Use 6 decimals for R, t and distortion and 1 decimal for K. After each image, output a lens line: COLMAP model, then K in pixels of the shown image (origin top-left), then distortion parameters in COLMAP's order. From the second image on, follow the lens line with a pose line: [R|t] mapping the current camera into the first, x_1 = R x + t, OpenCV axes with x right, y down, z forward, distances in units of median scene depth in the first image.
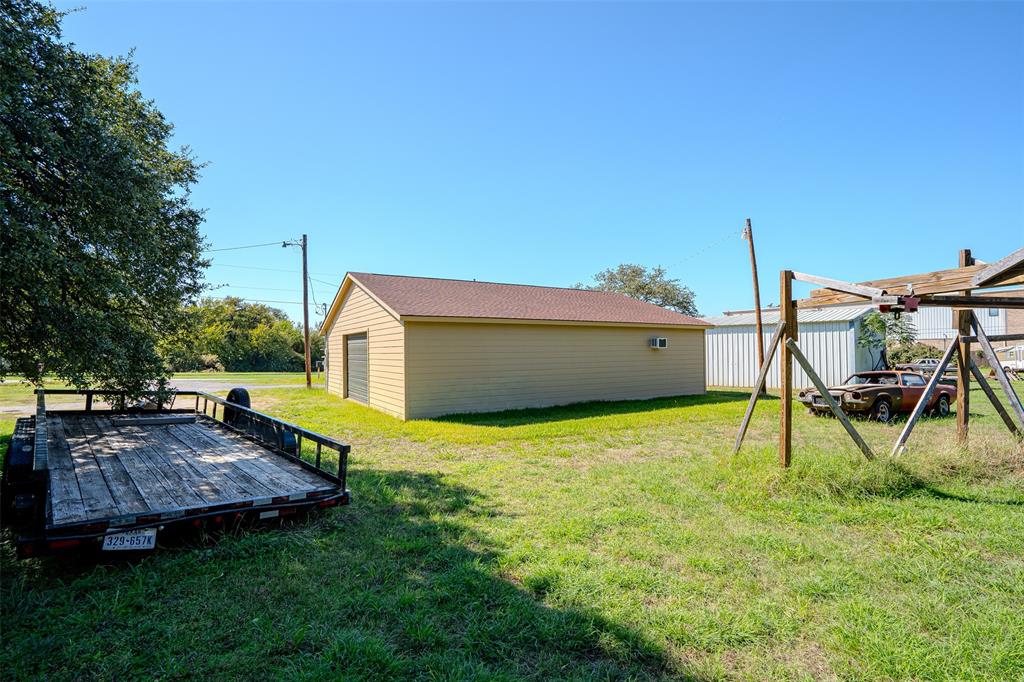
lens RADIAL K [[475.6, 0, 513.7], [0, 475.6, 342.1], [0, 0, 1]] dist [-0.064794, 0.026372]
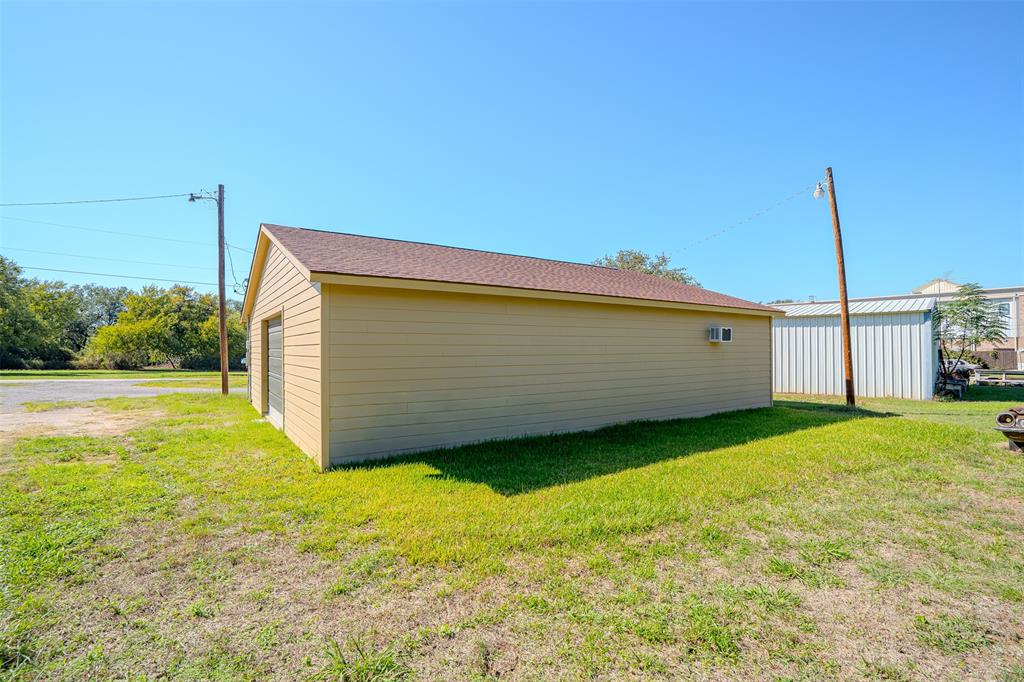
lens RADIAL K [[475.6, 0, 513.7], [0, 475.6, 342.1], [0, 0, 1]] dist [-0.064794, 0.026372]
pose [[0.999060, 0.006320, 0.042895, -0.022004], [-0.006509, 0.999970, 0.004265, 0.010450], [-0.042866, -0.004540, 0.999070, 0.285182]]
